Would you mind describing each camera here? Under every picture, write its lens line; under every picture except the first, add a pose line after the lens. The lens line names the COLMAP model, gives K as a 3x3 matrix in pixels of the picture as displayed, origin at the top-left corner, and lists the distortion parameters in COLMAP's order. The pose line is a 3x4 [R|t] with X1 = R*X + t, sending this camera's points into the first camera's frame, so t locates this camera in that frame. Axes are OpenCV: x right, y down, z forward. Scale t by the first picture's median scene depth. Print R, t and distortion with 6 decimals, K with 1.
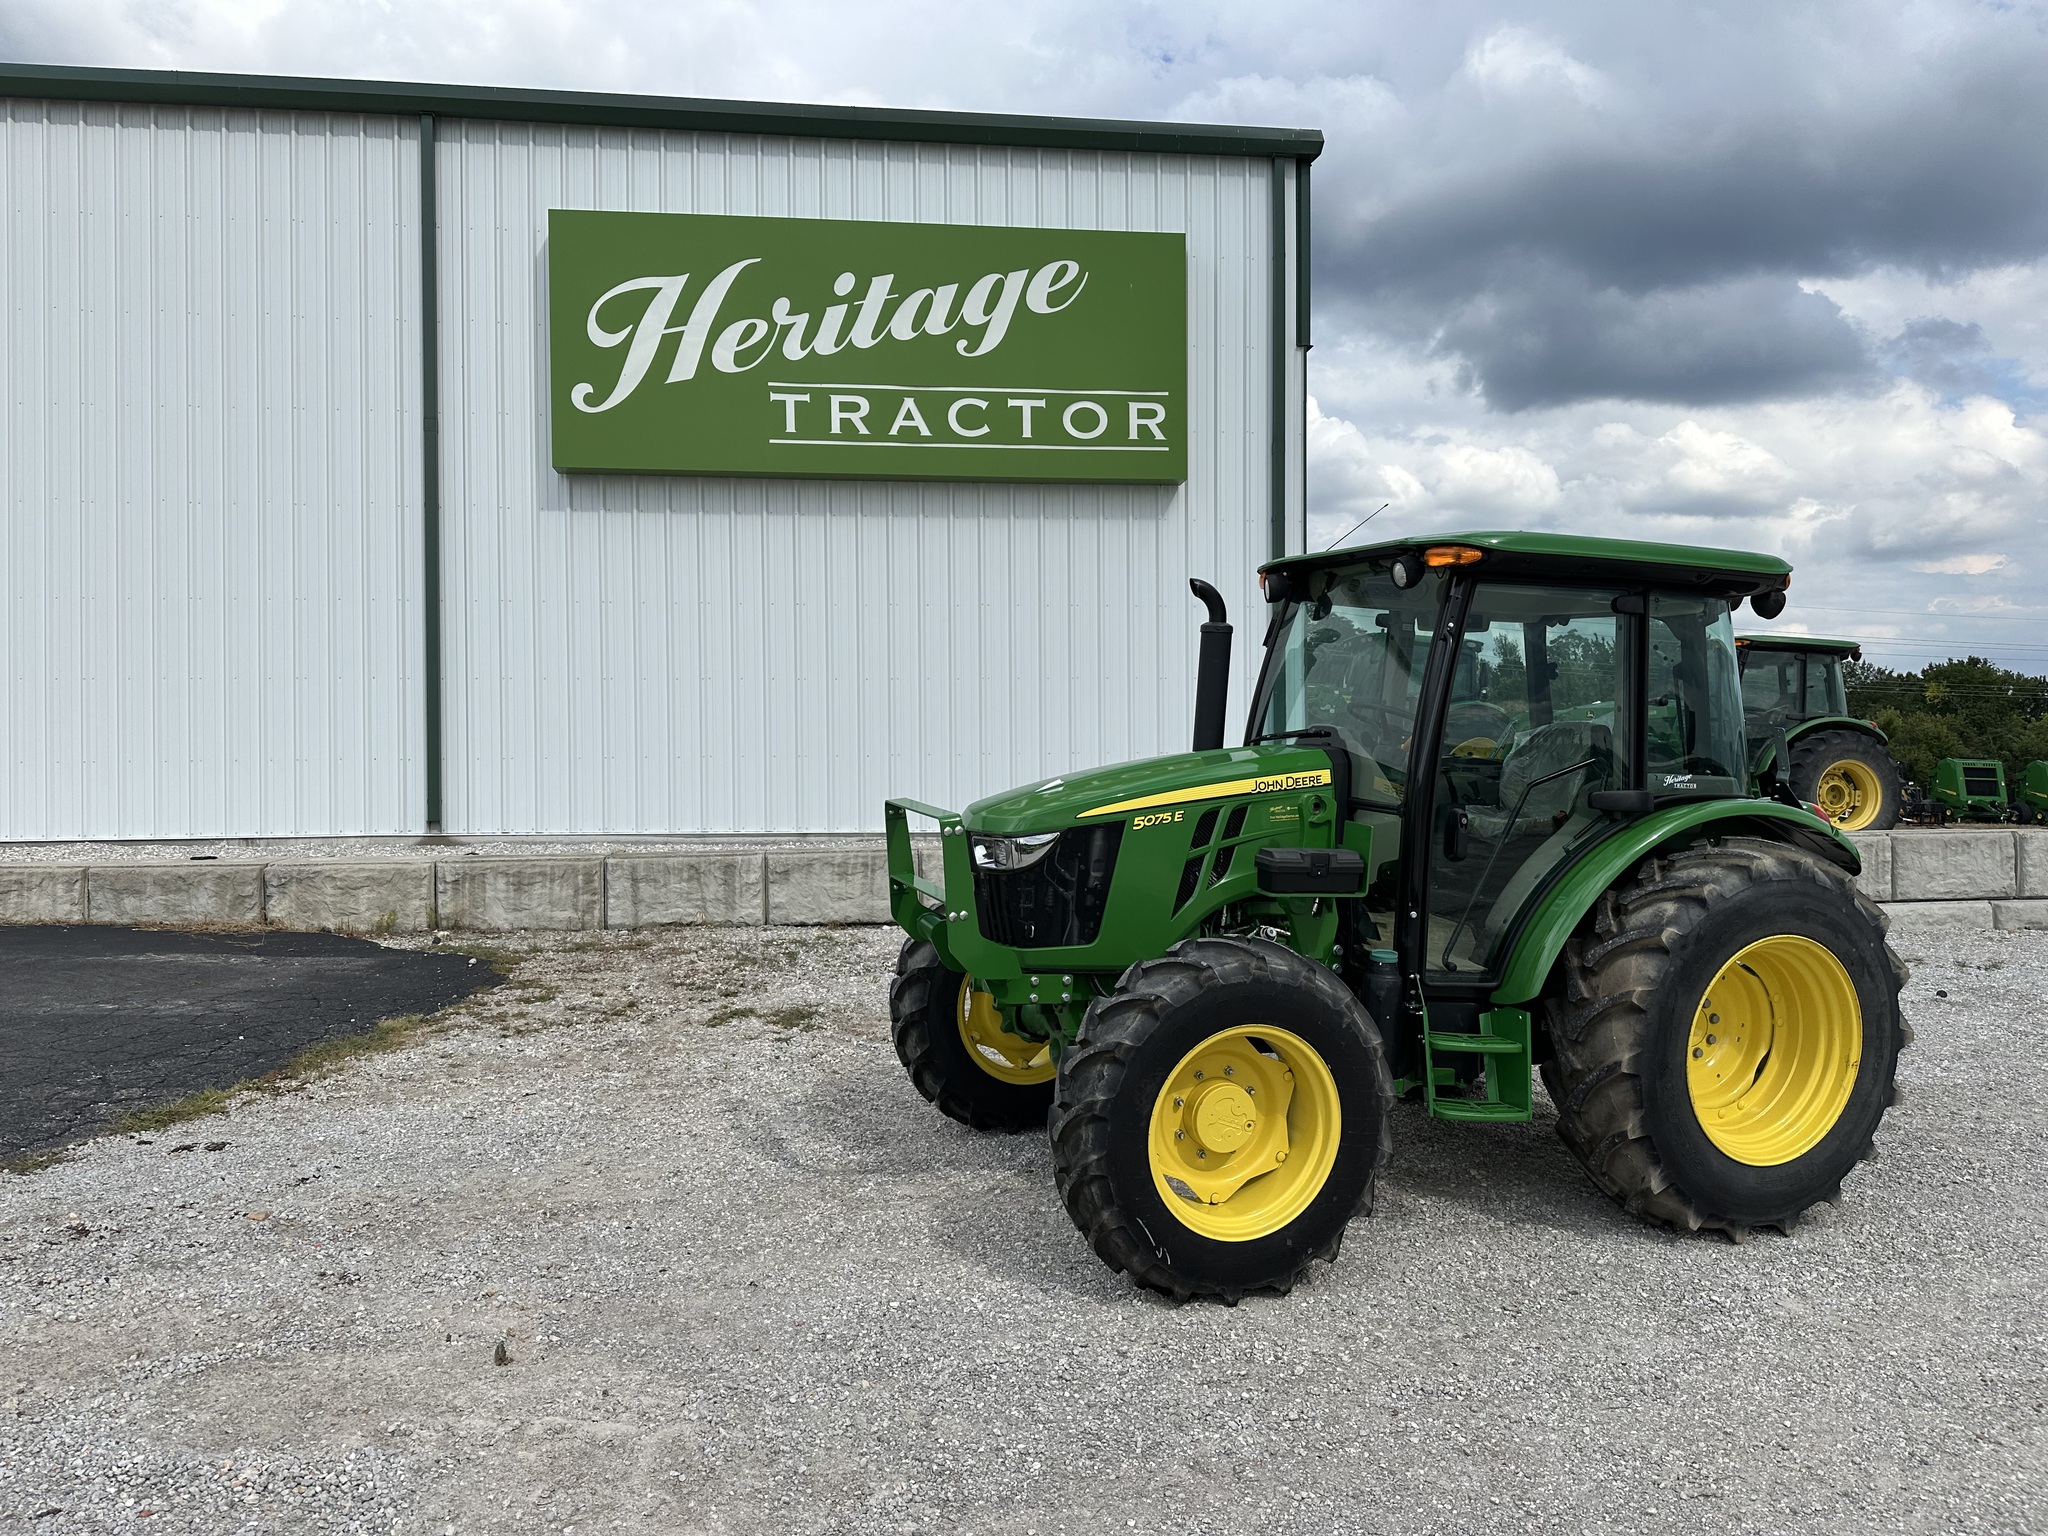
lens RADIAL K [[1436.9, 0, 1016.3], [0, 1436.9, 765.3], [0, 0, 1]] dist [0.050127, -0.064440]
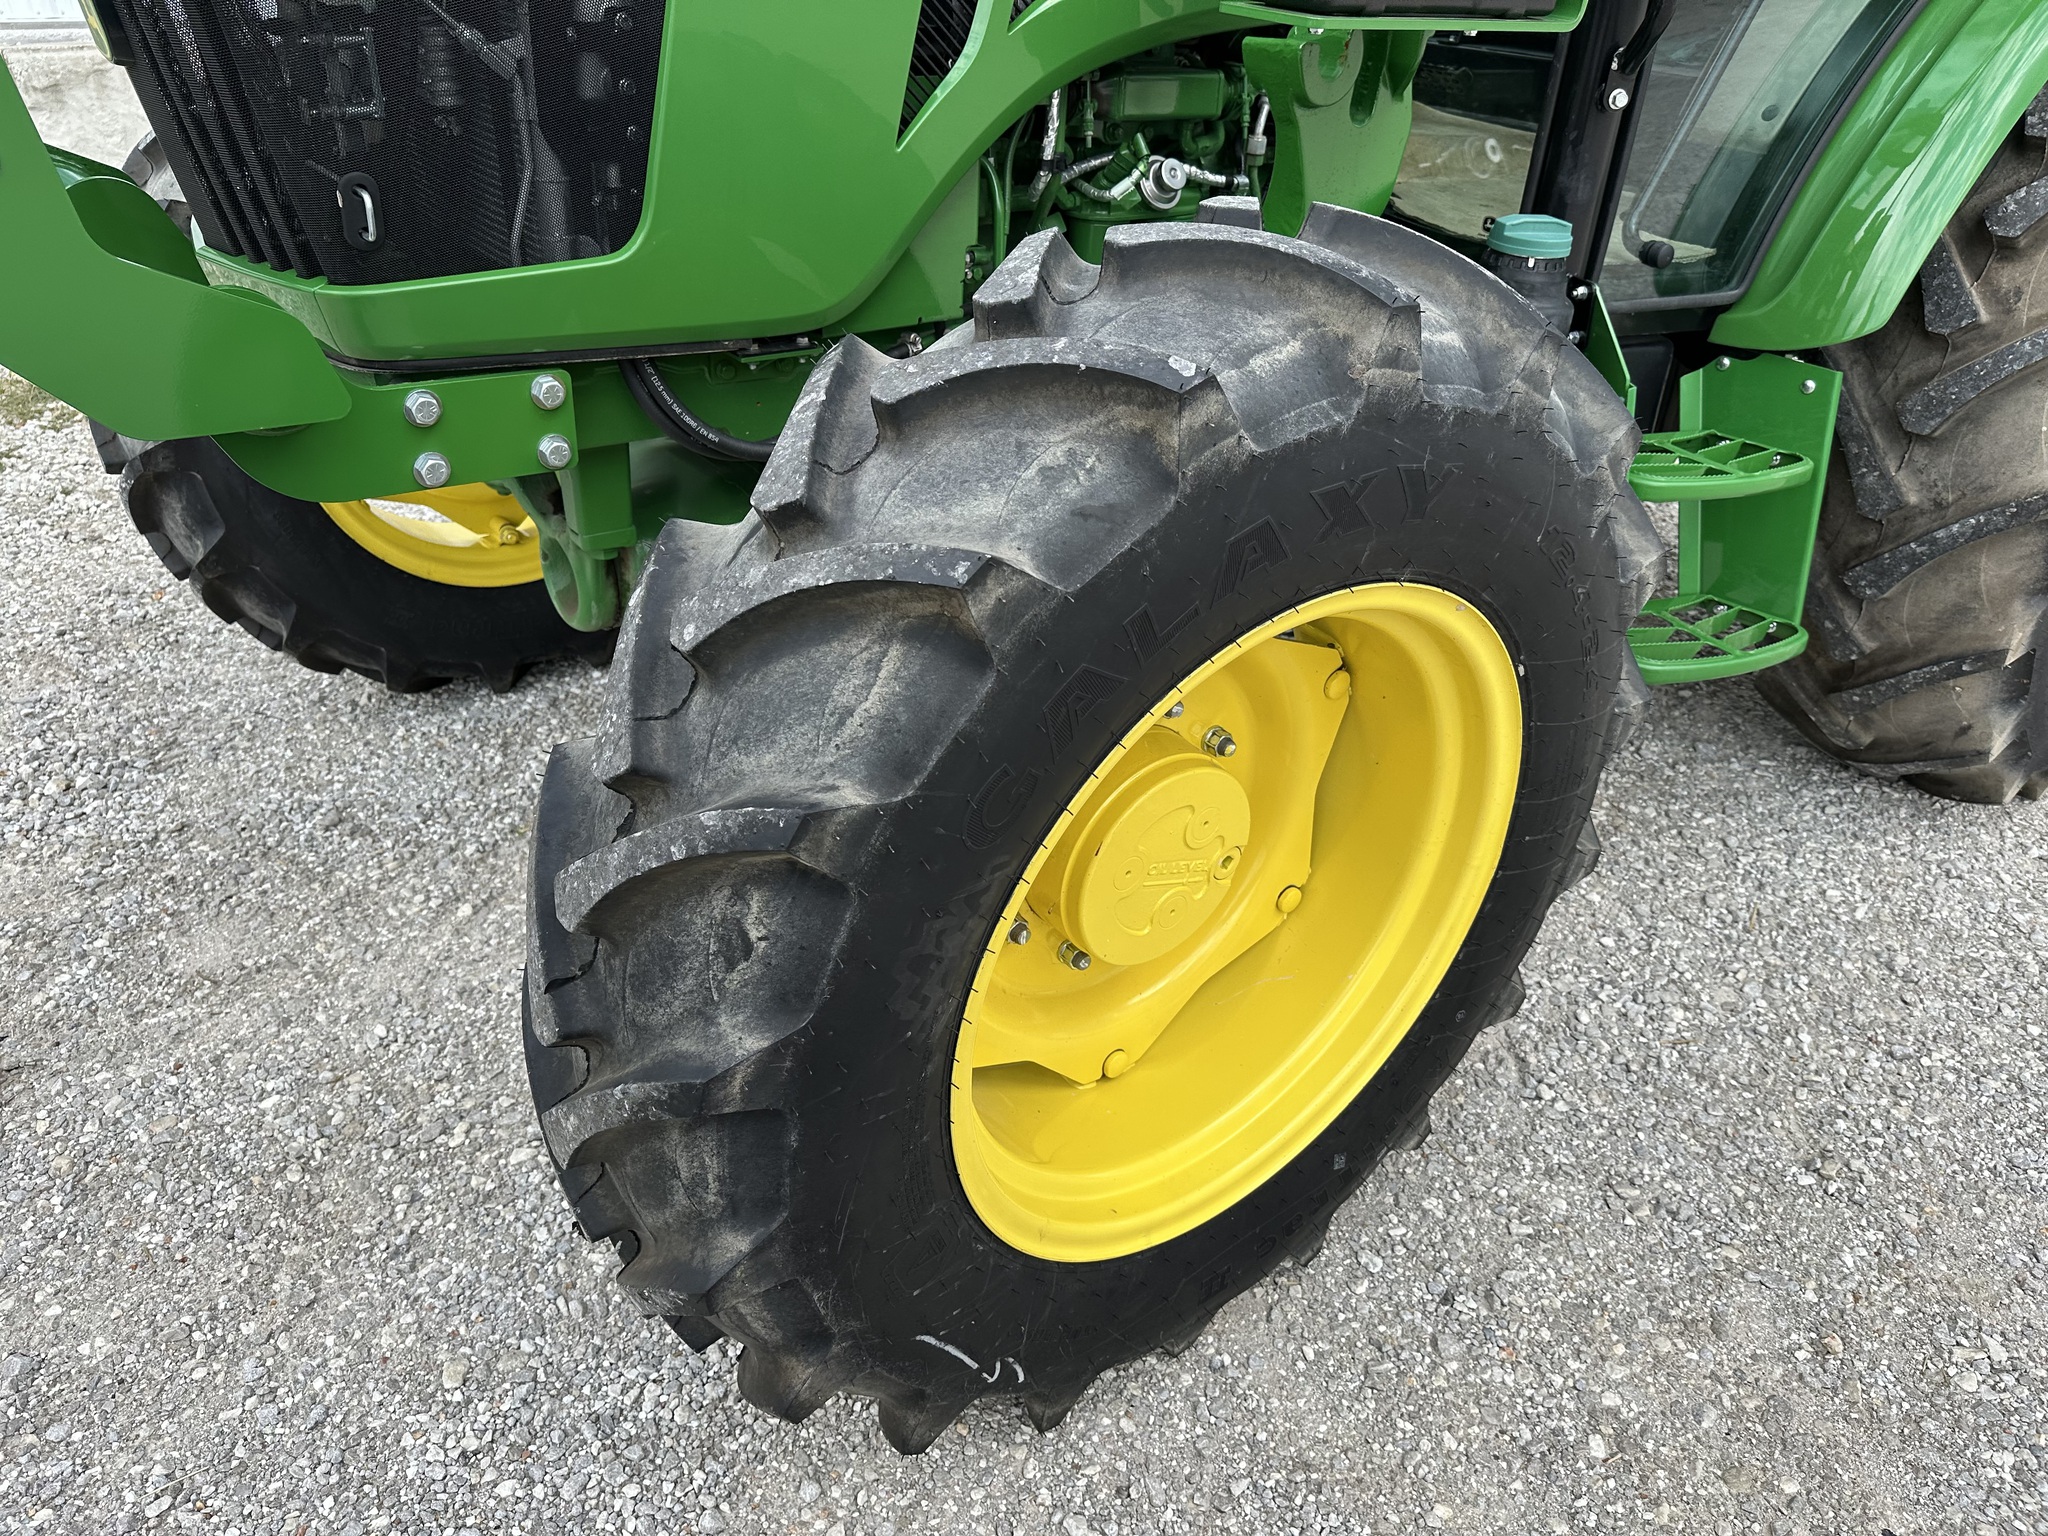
lens RADIAL K [[1436.9, 0, 1036.5], [0, 1436.9, 740.1], [0, 0, 1]] dist [0.050127, -0.064440]
pose [[0.955891, -0.141872, 0.257186, 0.020339], [0.003440, 0.880958, 0.473182, 0.035447], [-0.293701, -0.451426, 0.842588, 0.327185]]
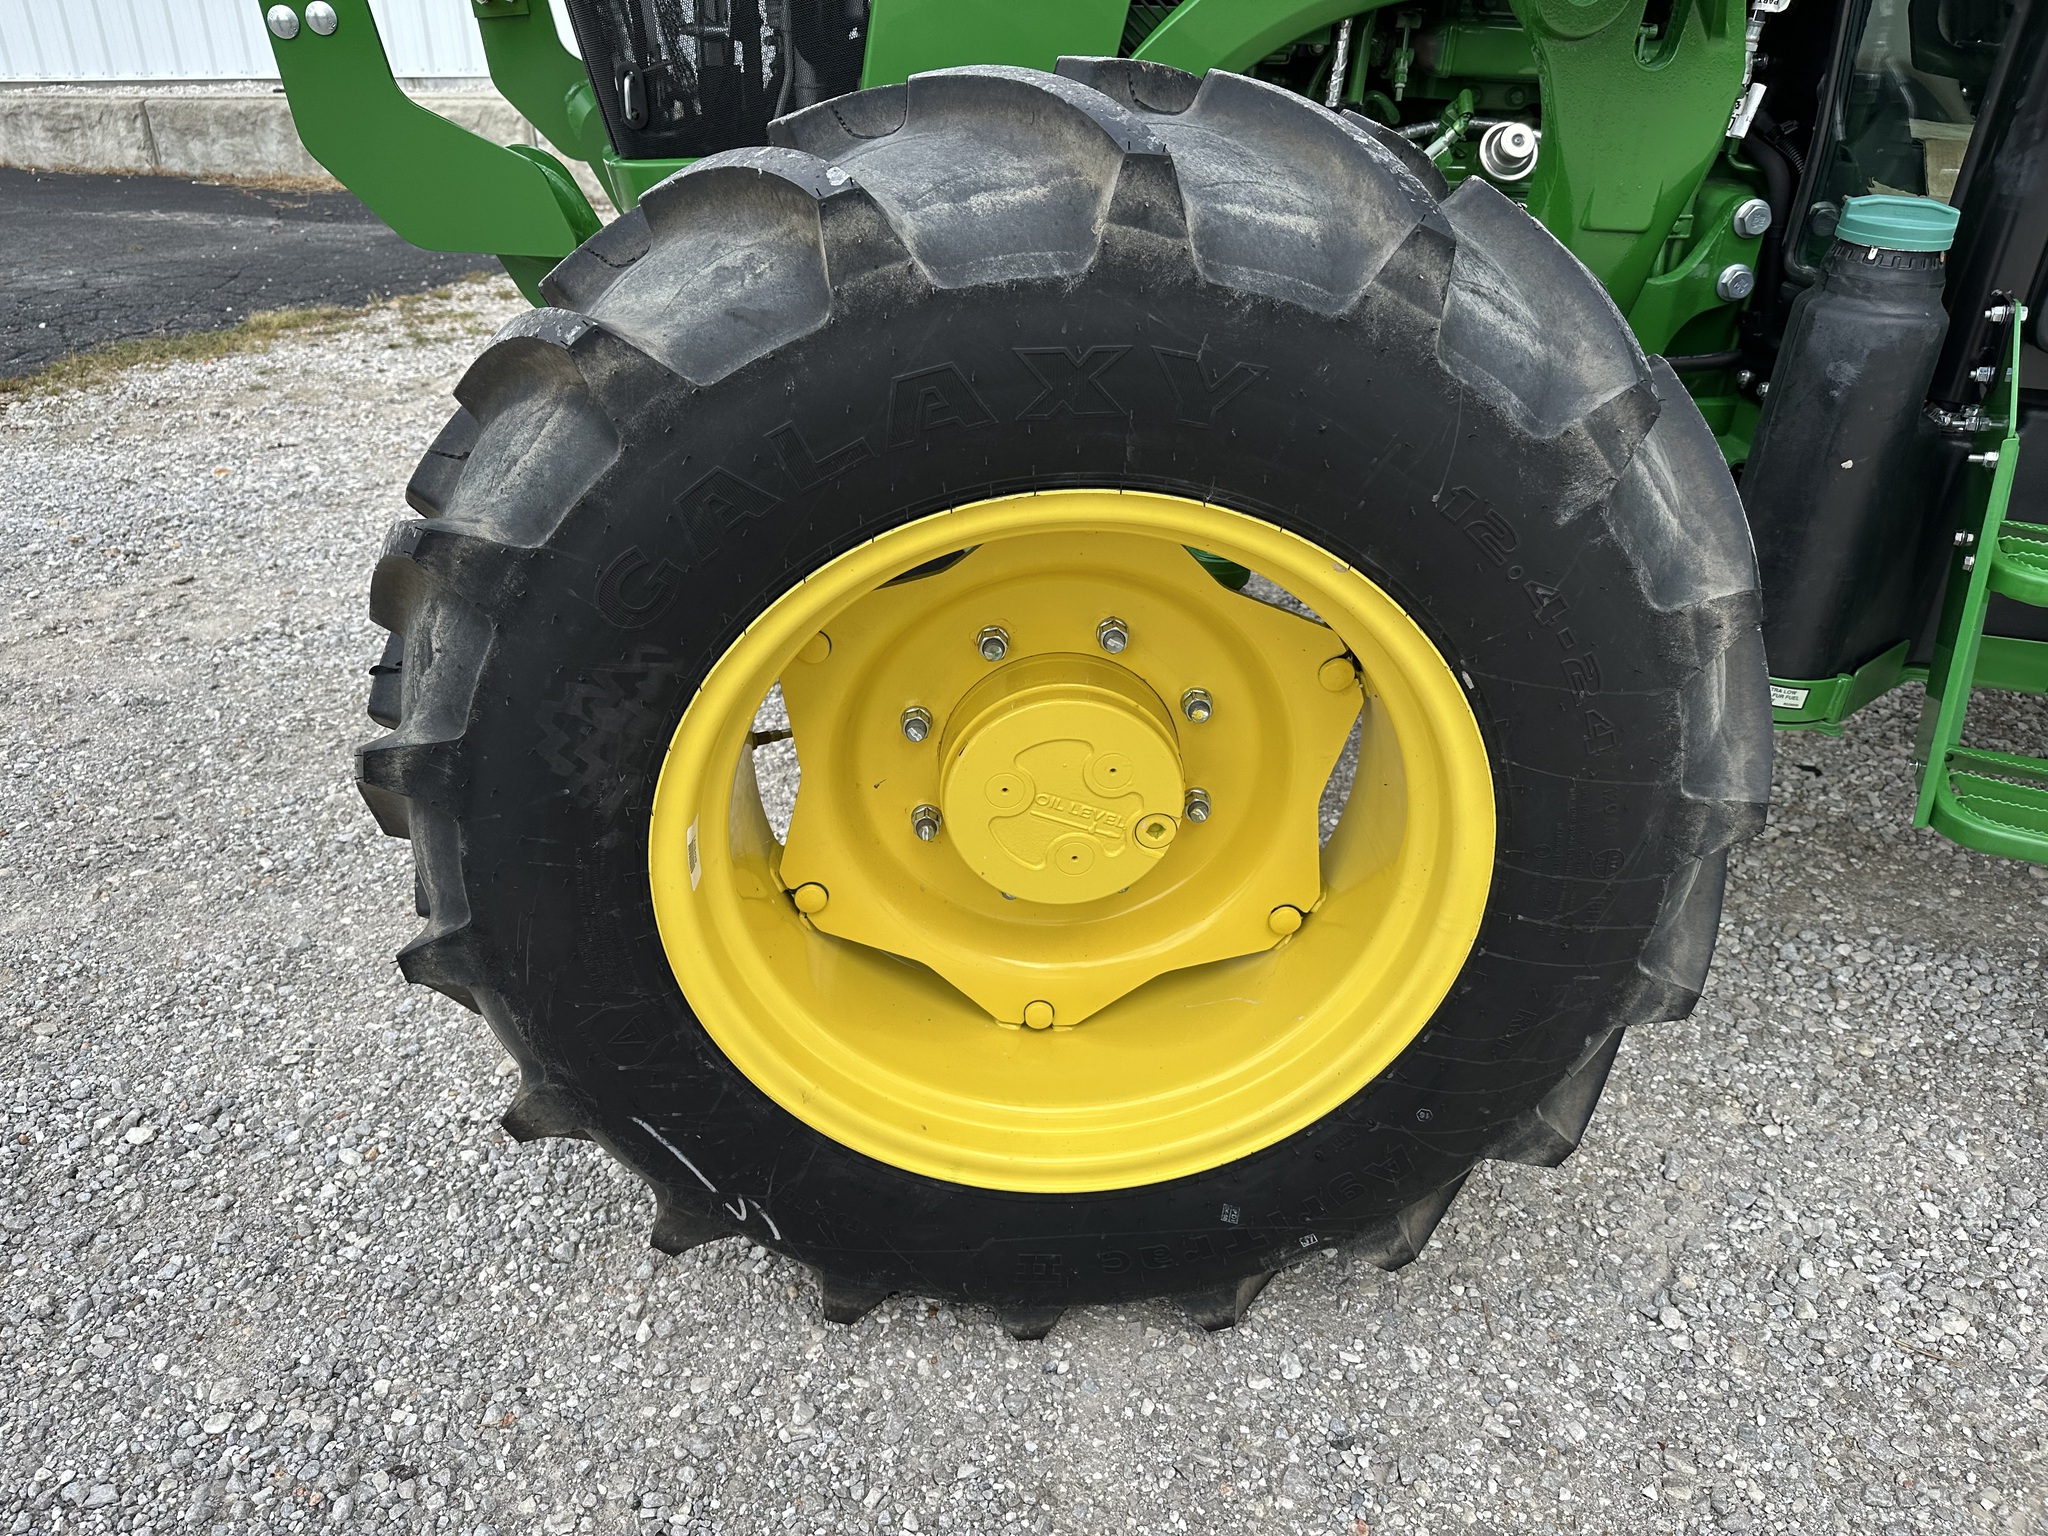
lens RADIAL K [[1436.9, 0, 1040.8], [0, 1436.9, 766.2], [0, 0, 1]] dist [0.050127, -0.064440]
pose [[0.951734, 0.139676, -0.273299, 0.091469], [-0.006593, 0.899547, 0.436774, 0.050123], [0.306852, -0.413891, 0.857051, 0.323882]]
